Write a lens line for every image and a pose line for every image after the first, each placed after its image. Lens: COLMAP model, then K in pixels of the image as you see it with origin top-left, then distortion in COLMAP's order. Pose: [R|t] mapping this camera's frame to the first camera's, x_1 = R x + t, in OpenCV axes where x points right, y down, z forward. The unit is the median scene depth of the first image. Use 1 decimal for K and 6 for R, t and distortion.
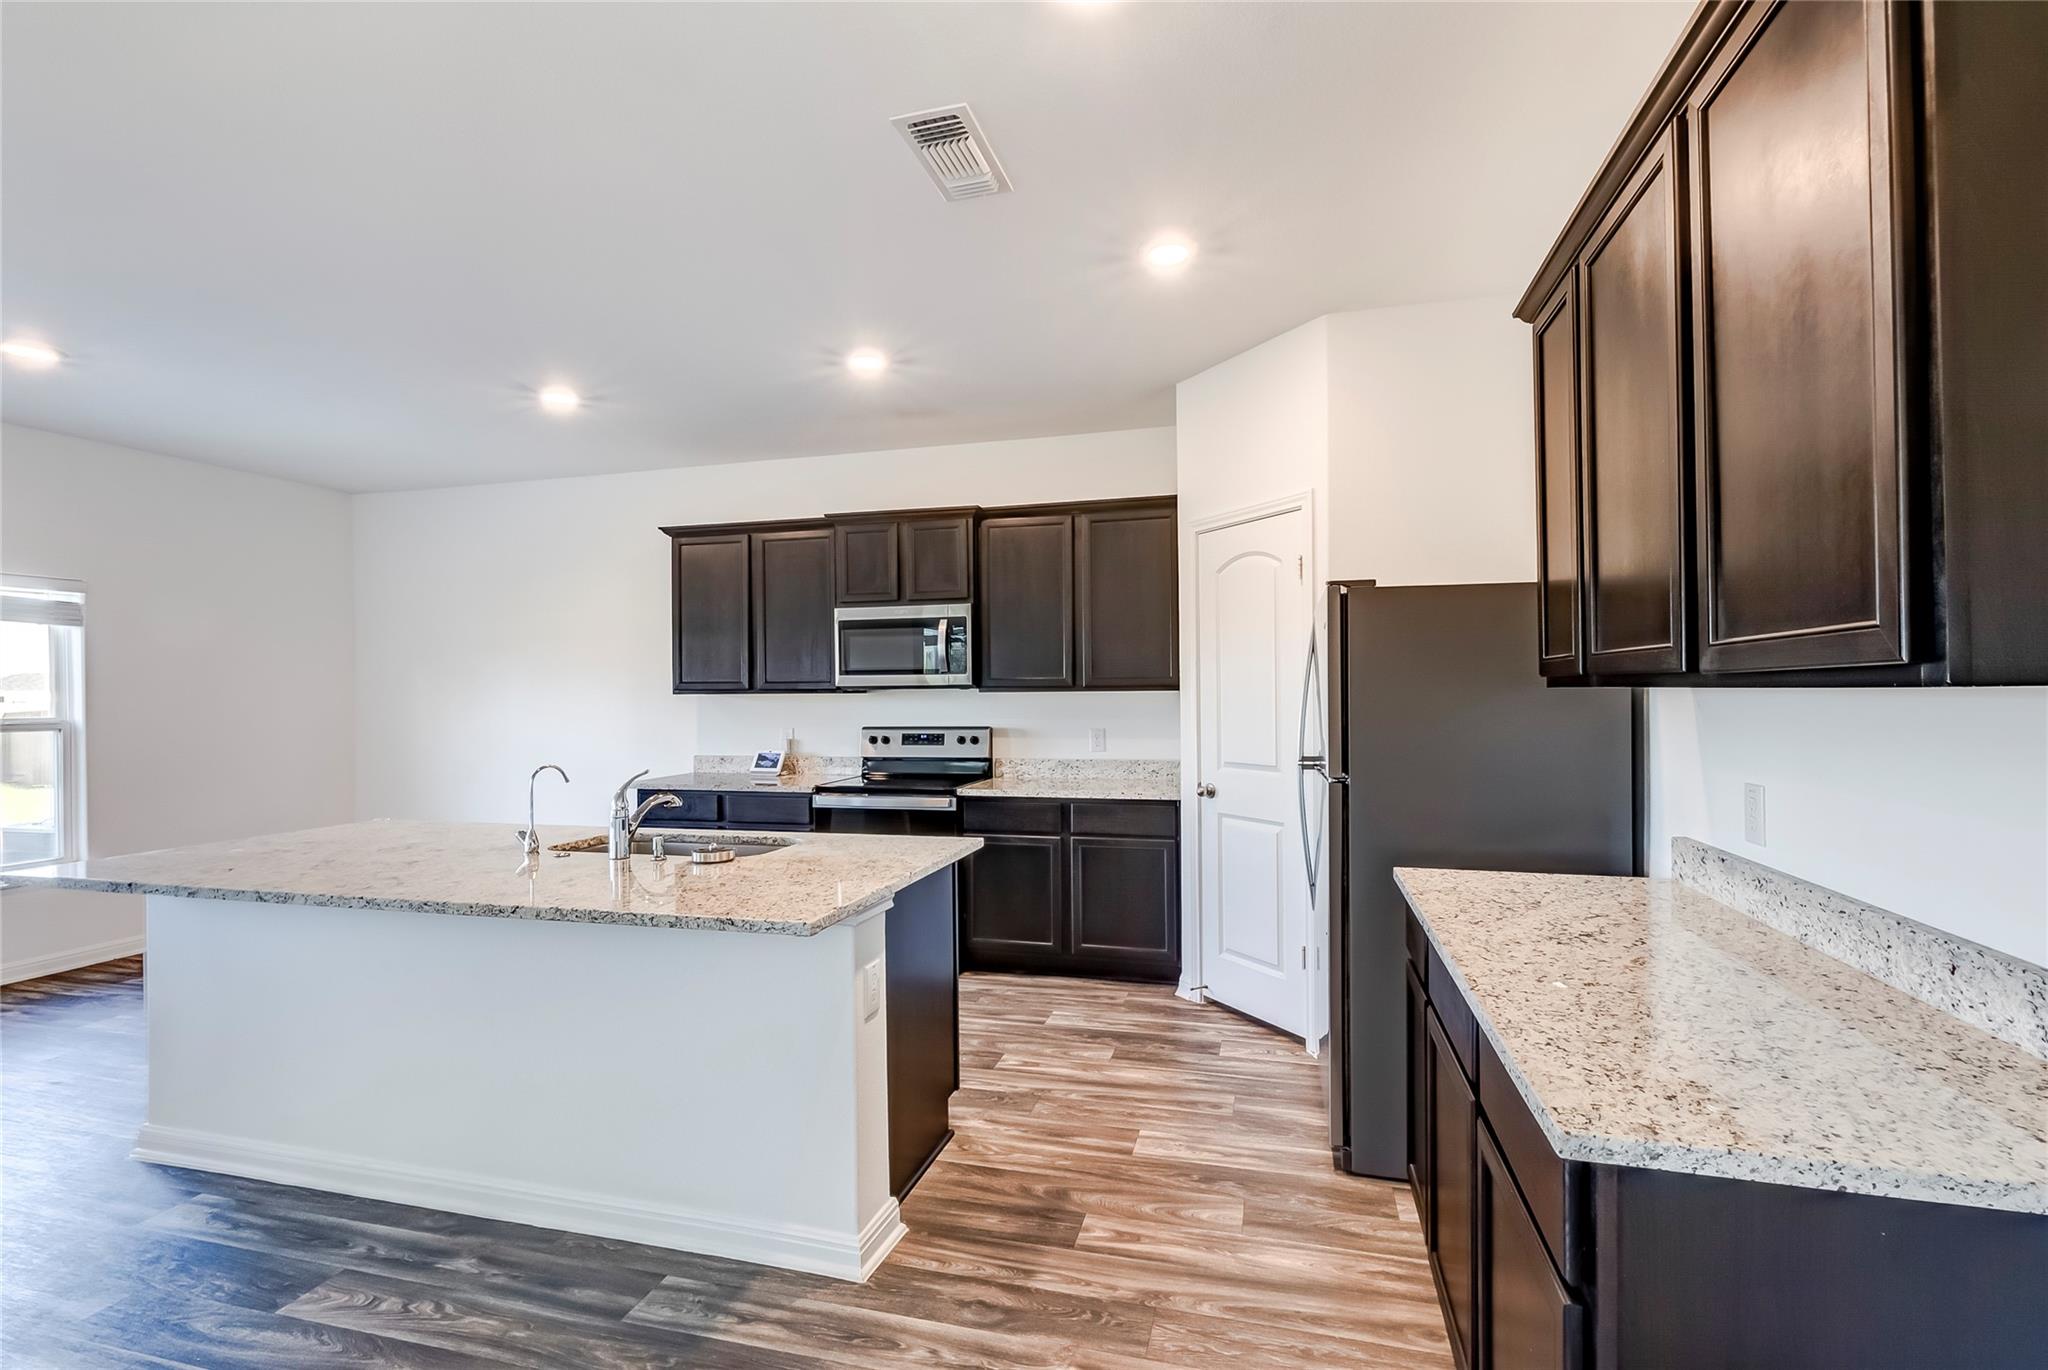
lens RADIAL K [[939.6, 0, 1025.6], [0, 939.6, 685.1], [0, 0, 1]] dist [0.003143, -0.000460]
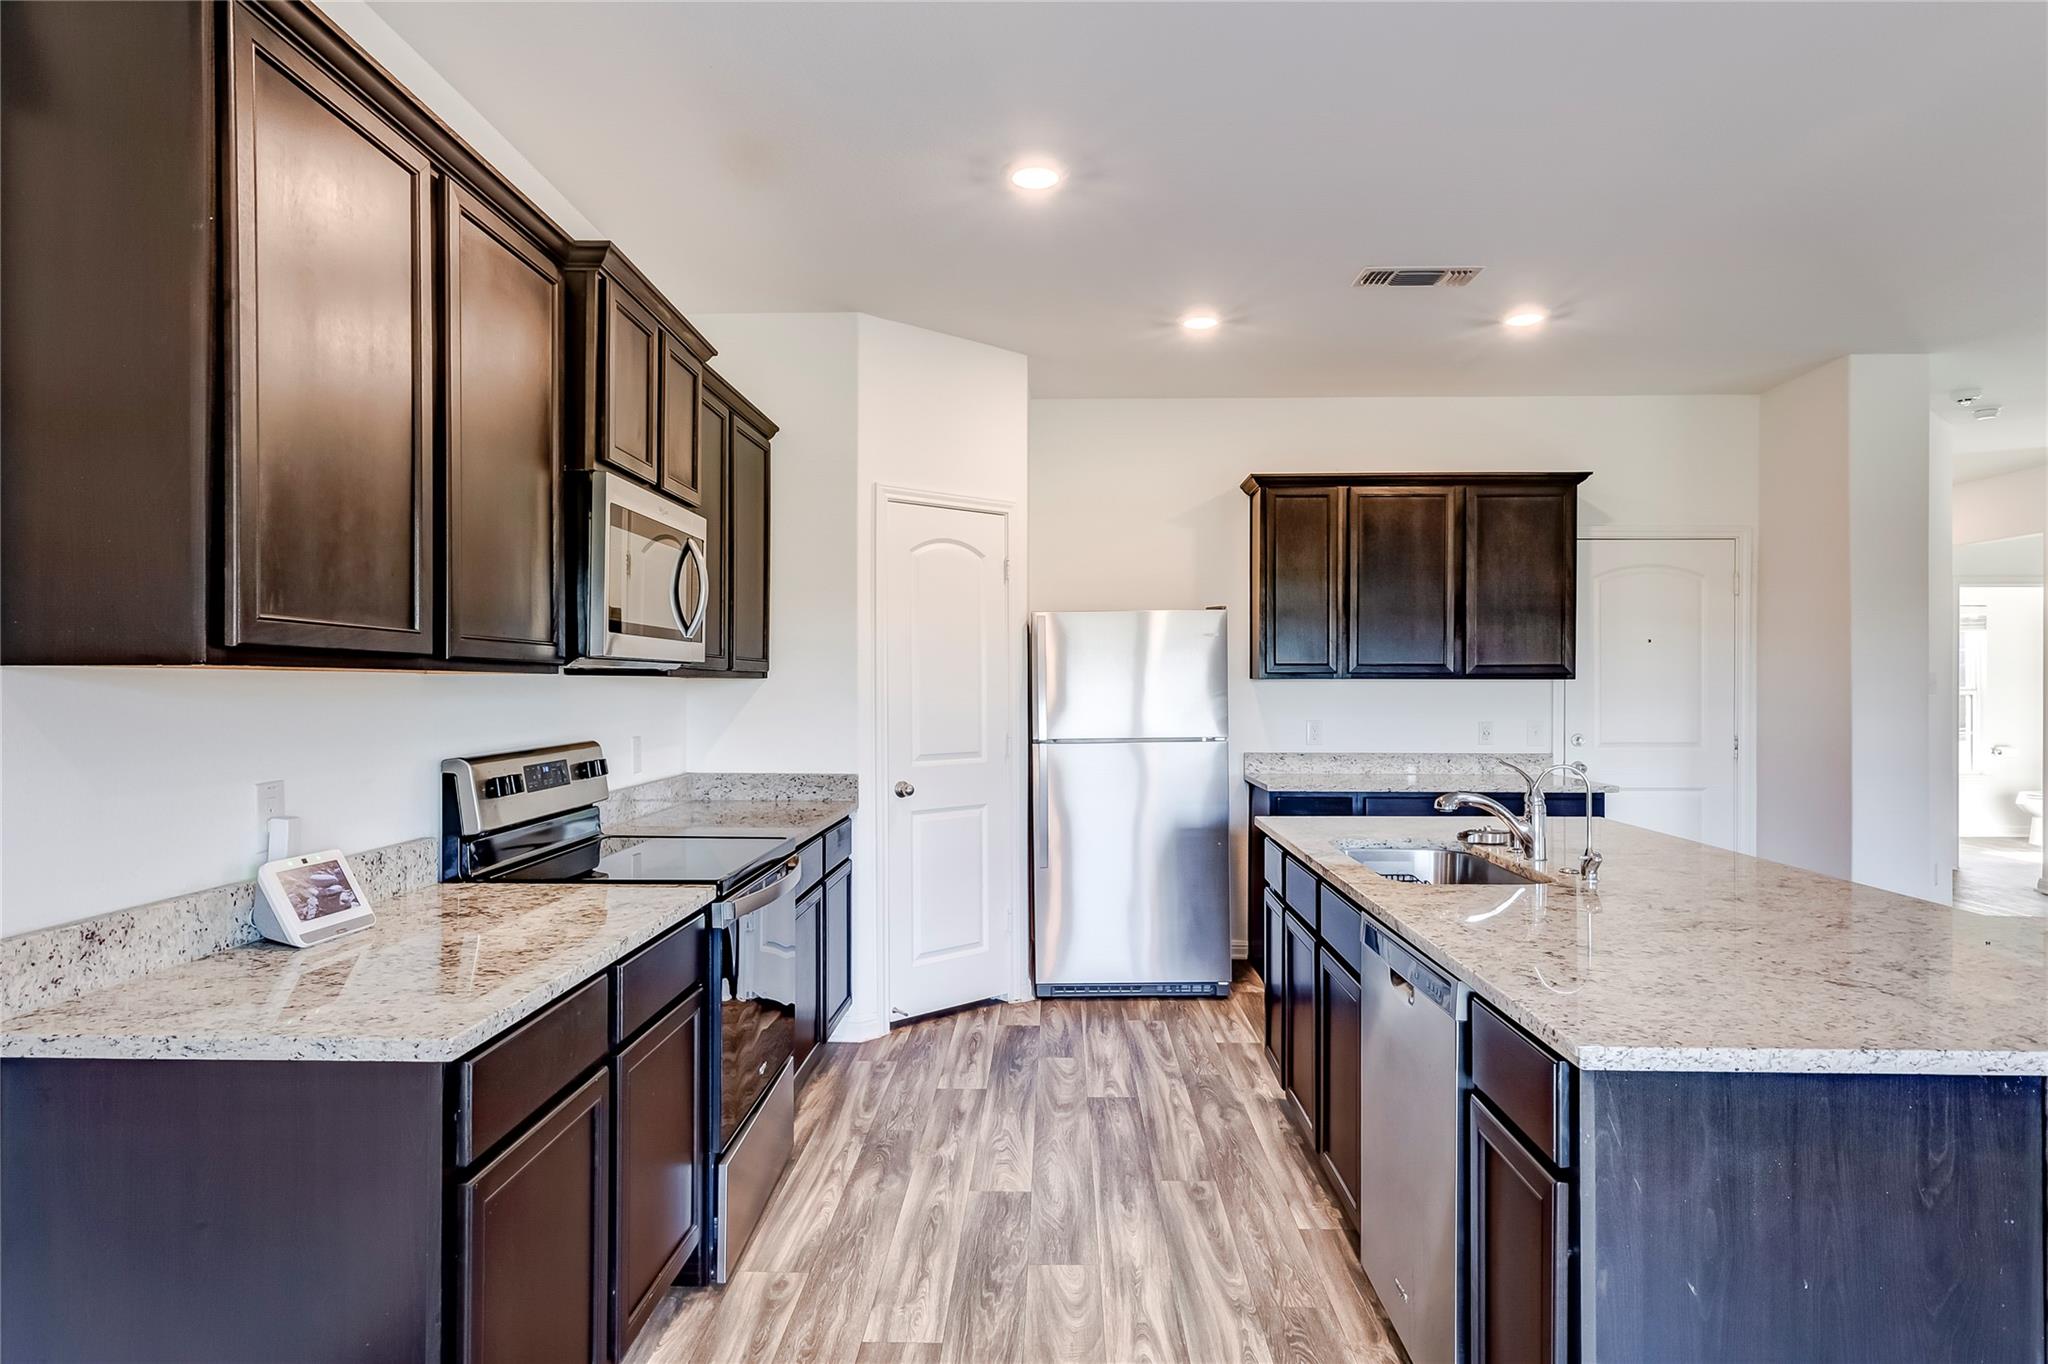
lens RADIAL K [[1169.7, 0, 1027.3], [0, 1169.7, 683.8], [0, 0, 1]] dist [0.013445, -0.002145]
pose [[-0.237793, 0.009004, 0.971274, -0.786877], [-0.003632, 0.999942, -0.010159, 0.018912], [-0.971309, -0.005943, -0.237746, 0.979718]]
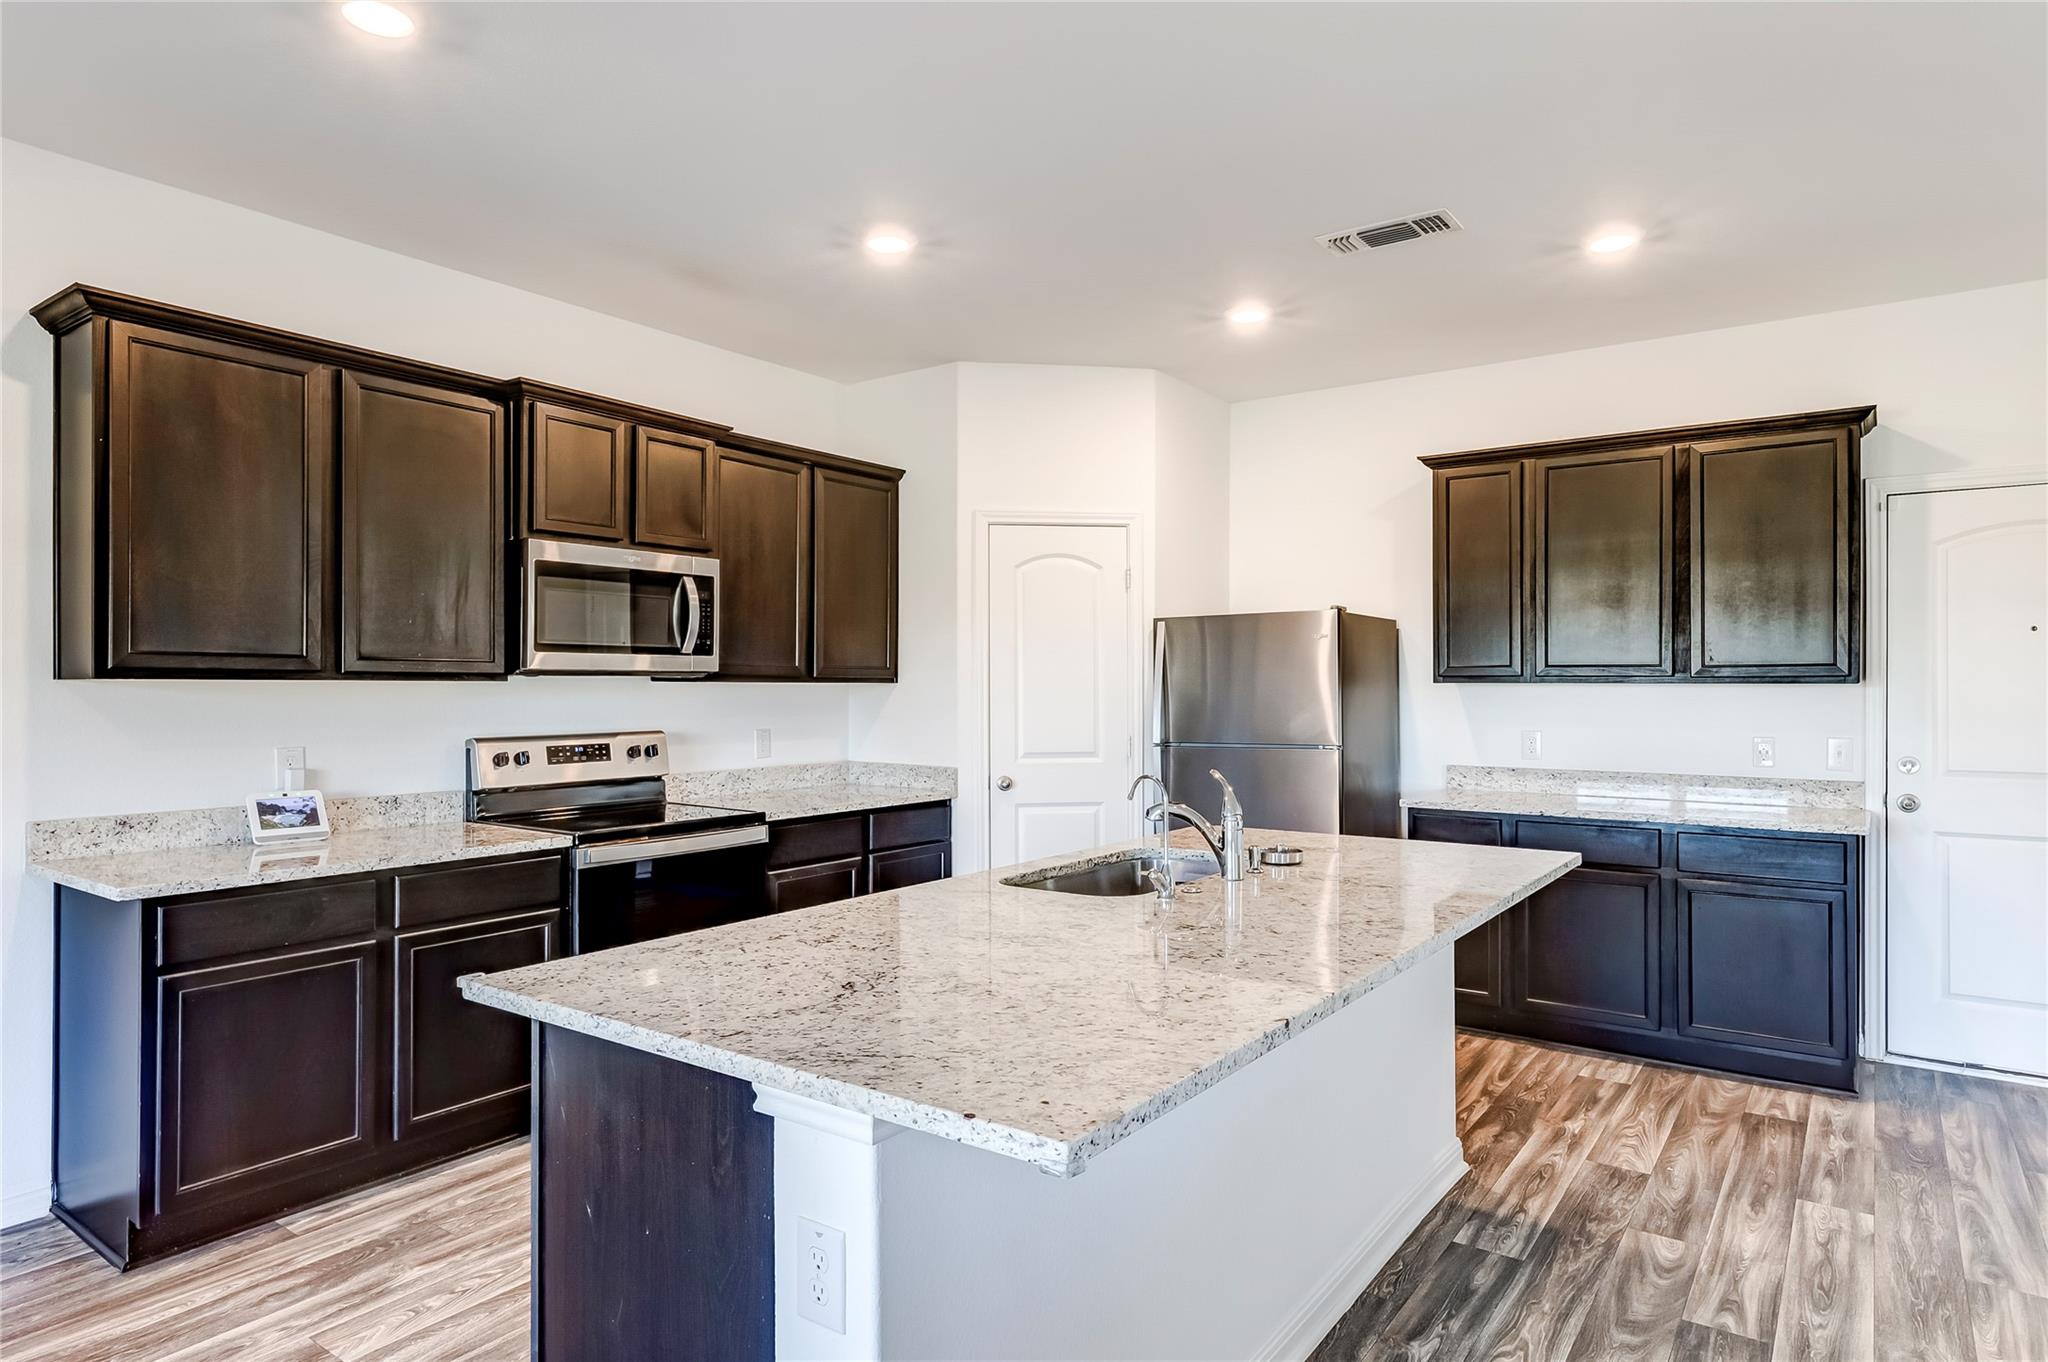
lens RADIAL K [[1169.7, 0, 1027.3], [0, 1169.7, 682.8], [0, 0, 1]] dist [0.013445, -0.002145]
pose [[0.348793, 0.011641, 0.937127, -0.820117], [-0.009400, 0.999916, -0.008922, 0.014156], [-0.937152, -0.005697, 0.348874, 0.461995]]
